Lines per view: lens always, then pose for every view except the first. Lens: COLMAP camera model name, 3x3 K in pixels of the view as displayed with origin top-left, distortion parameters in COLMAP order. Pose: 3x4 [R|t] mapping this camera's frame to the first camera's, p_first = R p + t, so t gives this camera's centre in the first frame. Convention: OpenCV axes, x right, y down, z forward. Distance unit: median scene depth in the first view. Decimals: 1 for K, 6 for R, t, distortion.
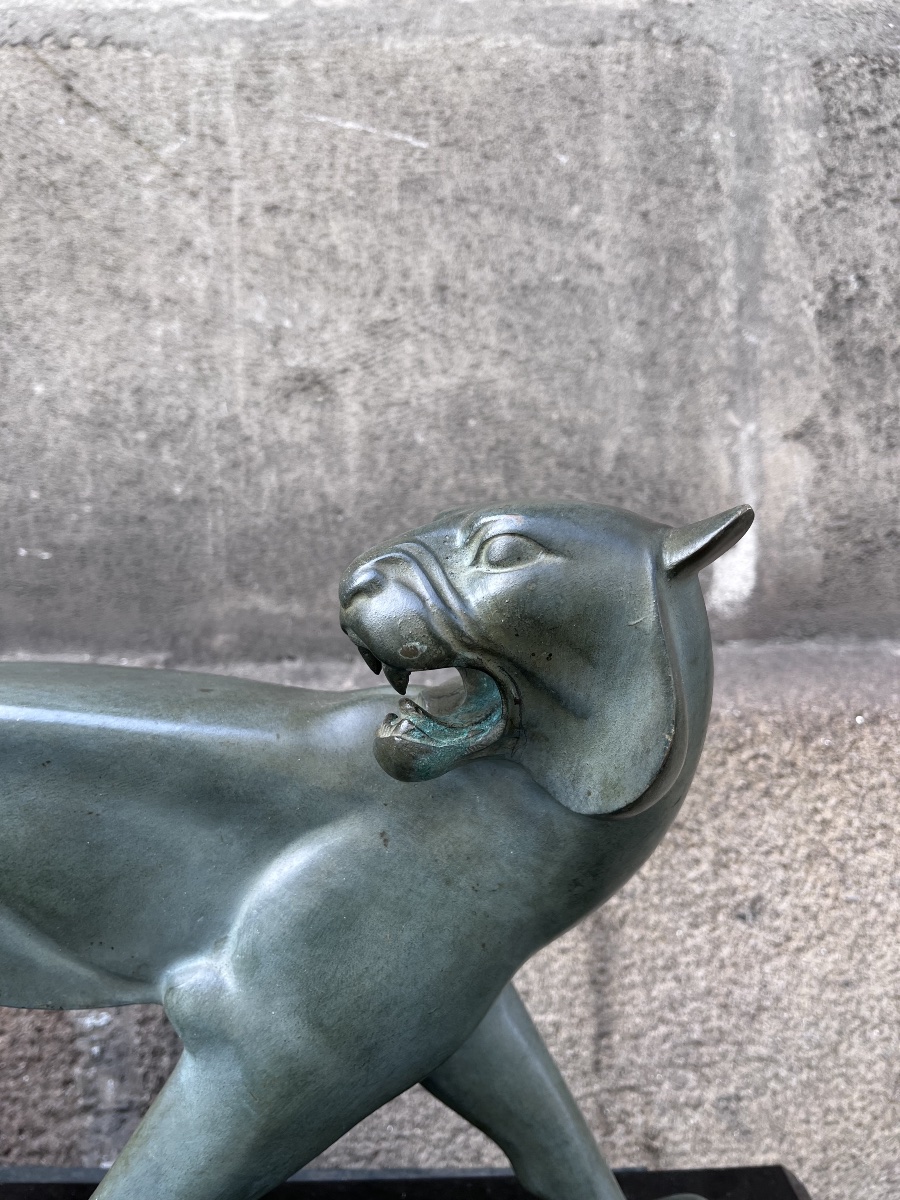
lens RADIAL K [[959.0, 0, 453.9], [0, 959.0, 601.3], [0, 0, 1]] dist [0.030525, -0.068192]
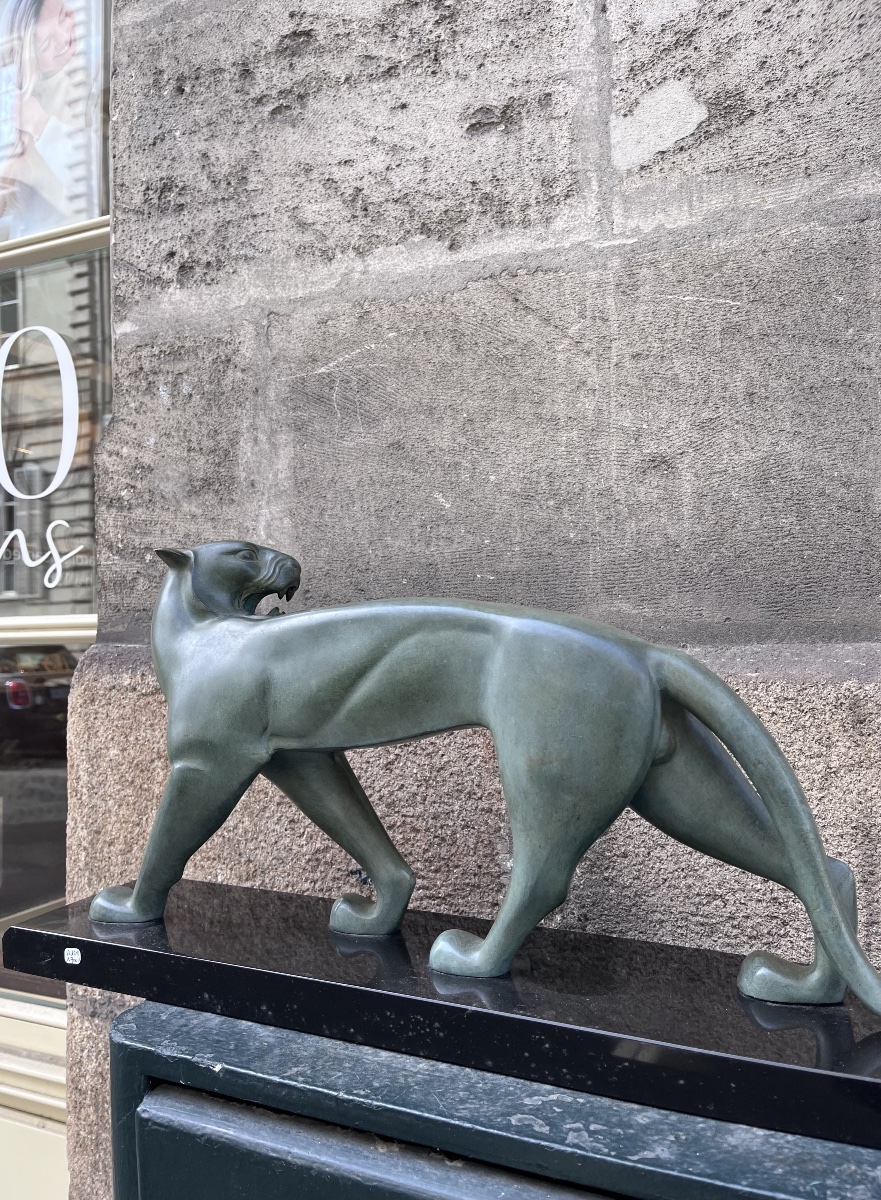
lens RADIAL K [[906.0, 0, 422.7], [0, 906.0, 606.6], [0, 0, 1]] dist [0.046527, -0.075061]
pose [[0.909474, -0.001329, -0.415759, 0.112673], [-0.045158, 0.993763, -0.101961, 0.168992], [0.413301, 0.111506, 0.903741, -0.450641]]
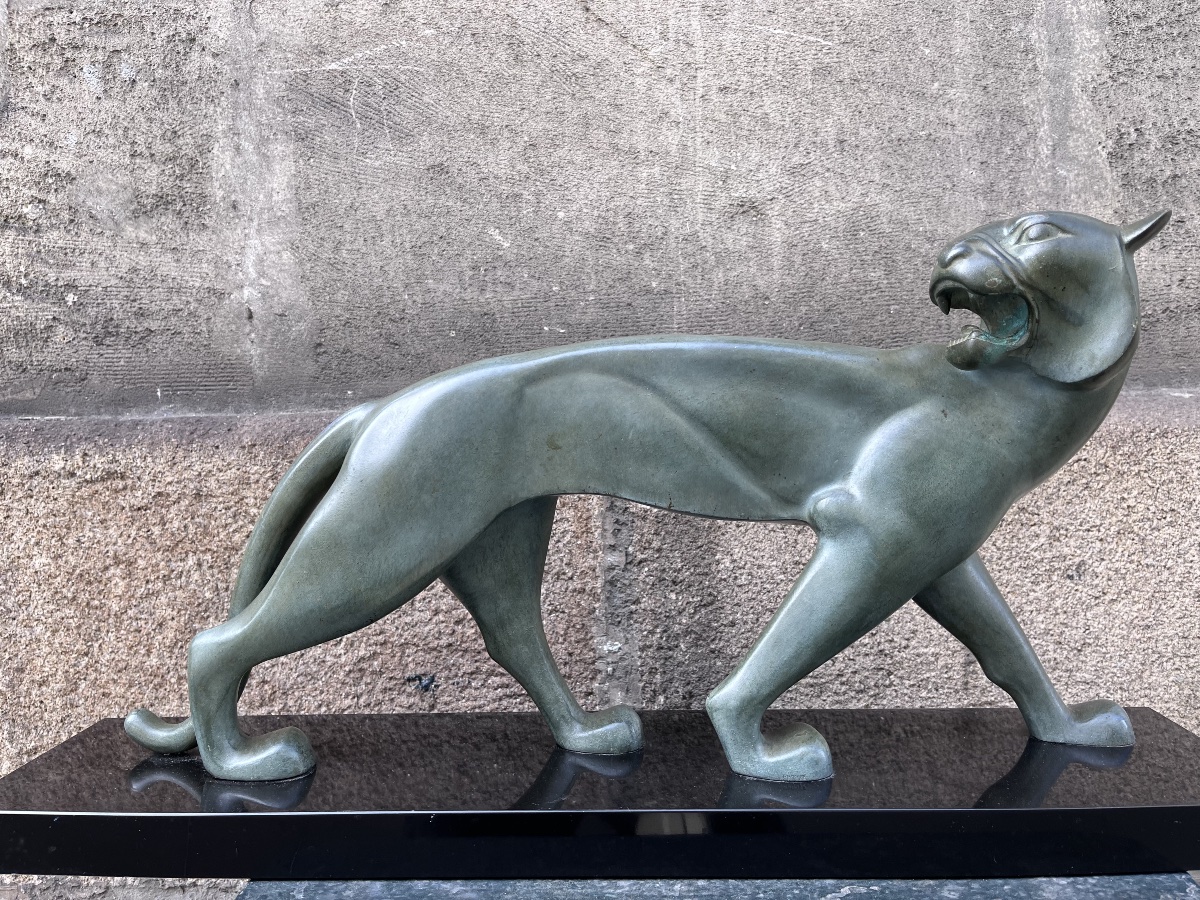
lens RADIAL K [[911.8, 0, 594.0], [0, 911.8, 448.0], [0, 0, 1]] dist [0.044585, -0.068016]
pose [[0.999411, -0.003302, -0.034159, -0.340518], [0.001461, 0.998550, -0.053805, 0.207786], [0.034287, 0.053723, 0.997967, -0.360378]]
